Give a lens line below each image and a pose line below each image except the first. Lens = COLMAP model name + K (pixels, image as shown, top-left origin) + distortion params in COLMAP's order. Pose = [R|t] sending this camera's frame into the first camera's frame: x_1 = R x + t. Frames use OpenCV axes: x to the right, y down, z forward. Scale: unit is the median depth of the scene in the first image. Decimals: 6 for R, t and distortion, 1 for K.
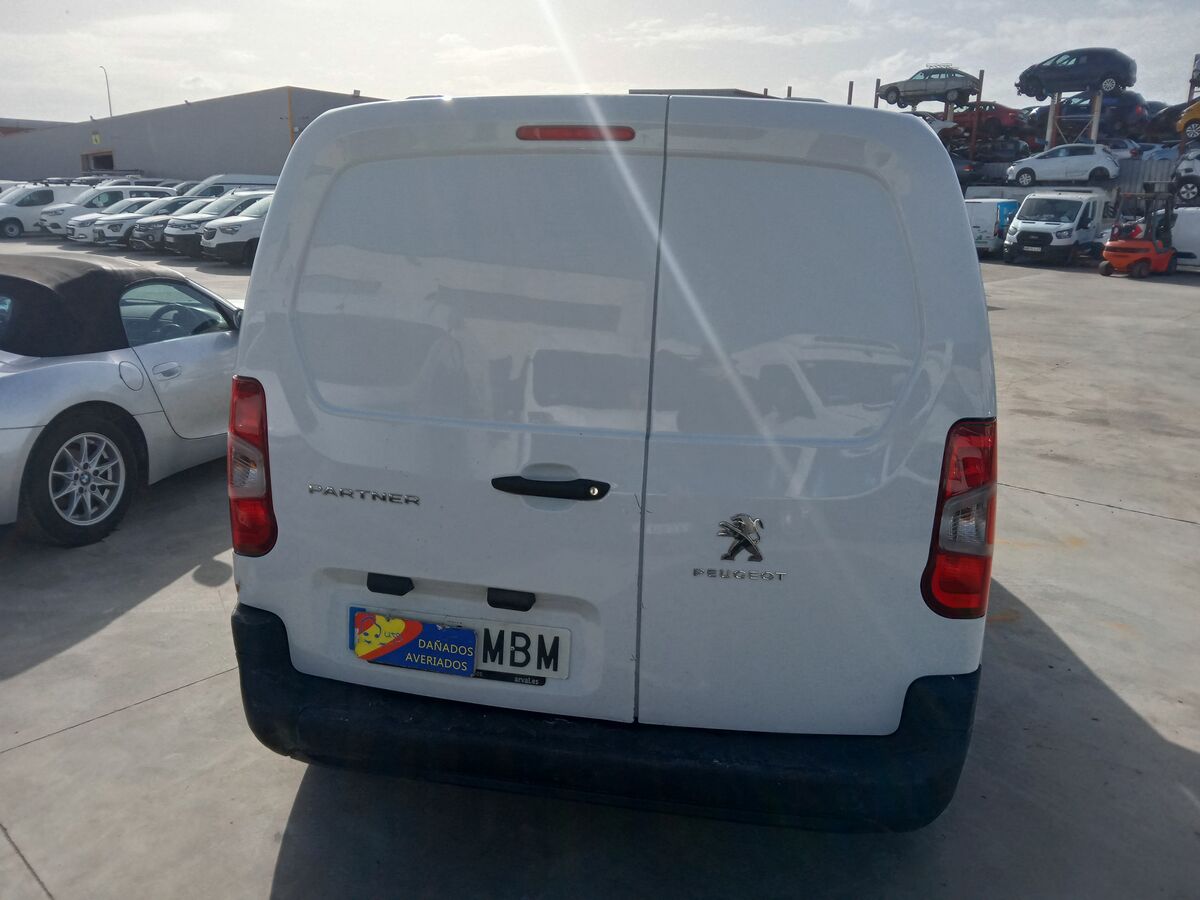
lens RADIAL K [[884.9, 0, 601.1], [0, 884.9, 446.0], [0, 0, 1]] dist [0.062352, -0.093170]
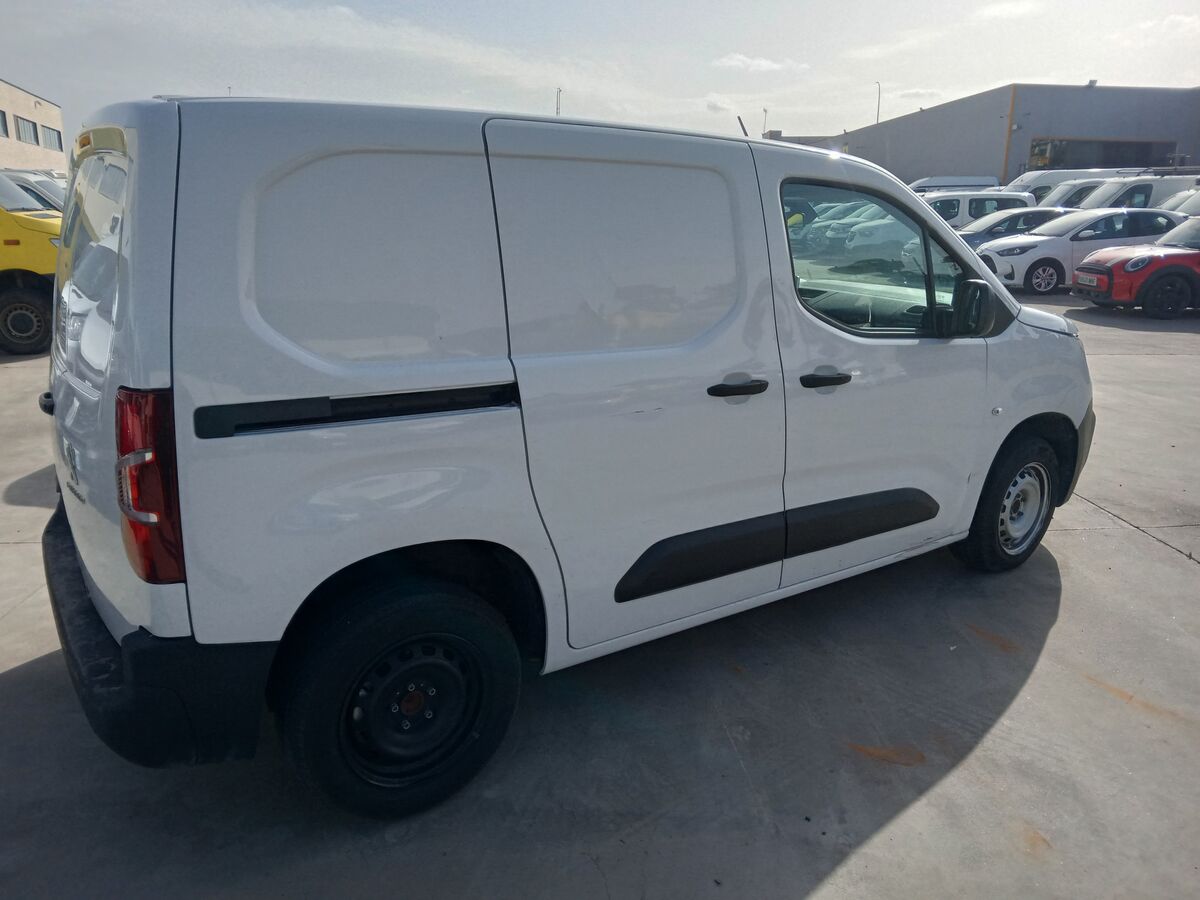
lens RADIAL K [[884.9, 0, 601.1], [0, 884.9, 446.0], [0, 0, 1]] dist [0.062352, -0.093170]
pose [[0.698212, 0.165778, -0.696432, 1.397822], [-0.169171, 0.983474, 0.064501, -0.113514], [0.695615, 0.072781, 0.714718, 0.574145]]
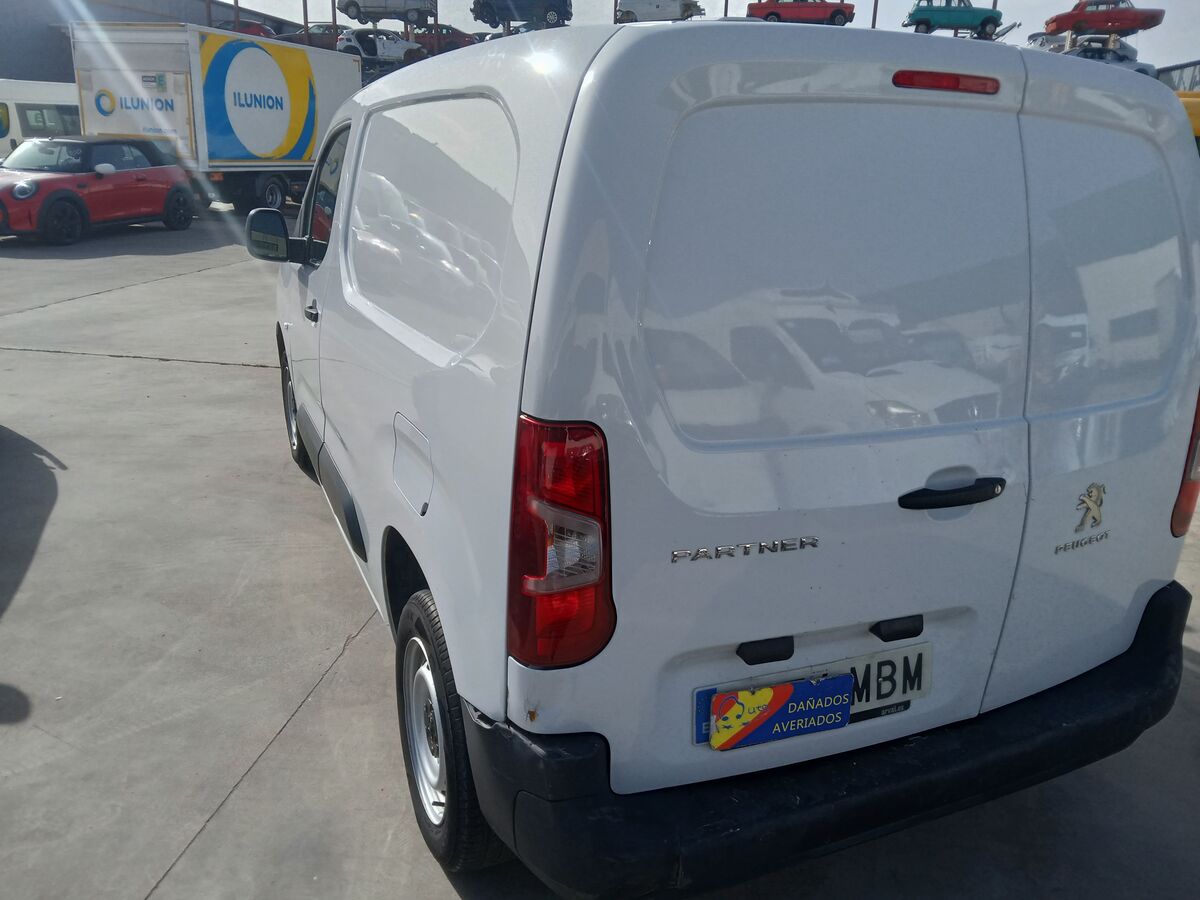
lens RADIAL K [[884.9, 0, 601.1], [0, 884.9, 446.0], [0, 0, 1]] dist [0.062352, -0.093170]
pose [[0.835590, -0.169944, 0.522407, -0.749858], [0.126257, 0.984901, 0.118448, -0.139940], [-0.534648, -0.033017, 0.844429, 0.407008]]
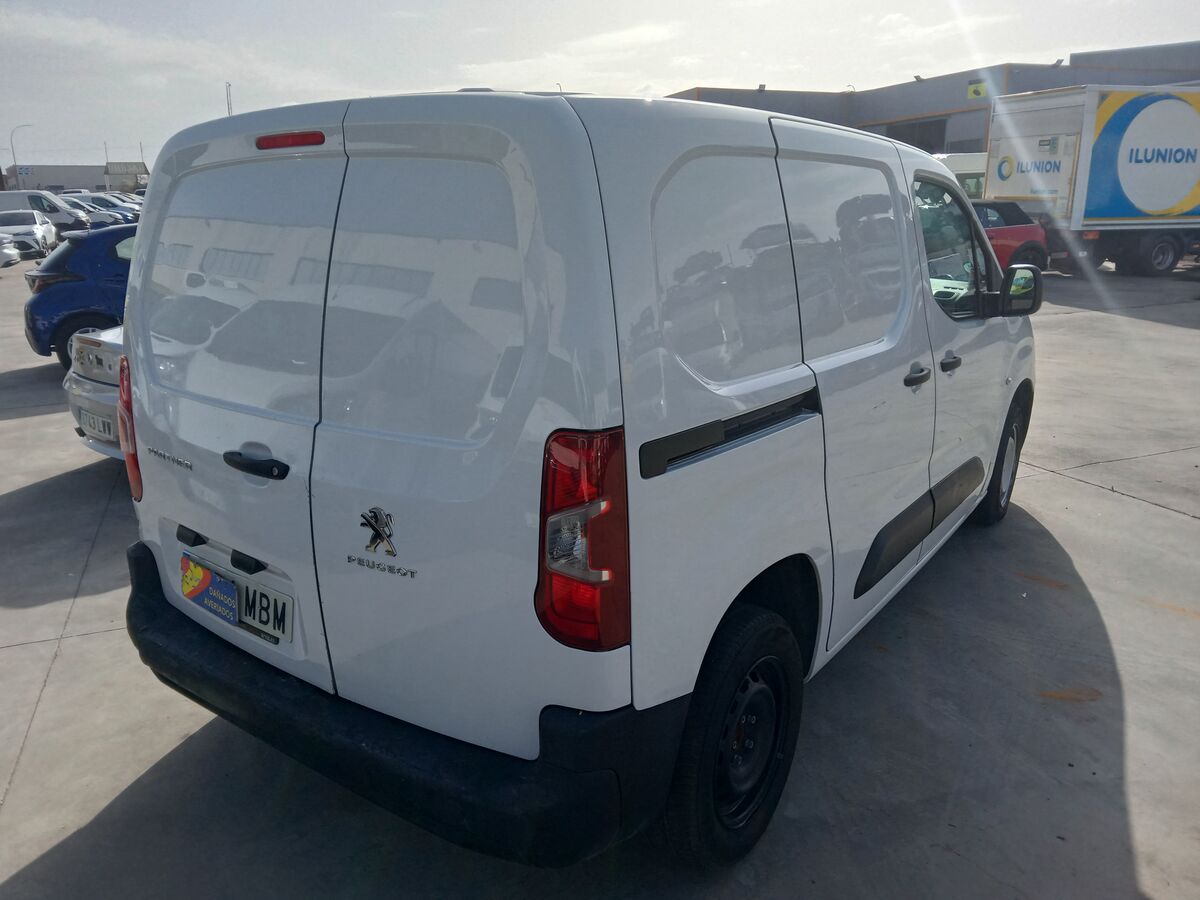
lens RADIAL K [[884.9, 0, 601.1], [0, 884.9, 446.0], [0, 0, 1]] dist [0.062352, -0.093170]
pose [[0.896539, 0.082902, -0.435139, 0.751207], [-0.078659, 0.996514, 0.027790, -0.038077], [0.435926, 0.009313, 0.899935, 0.176820]]
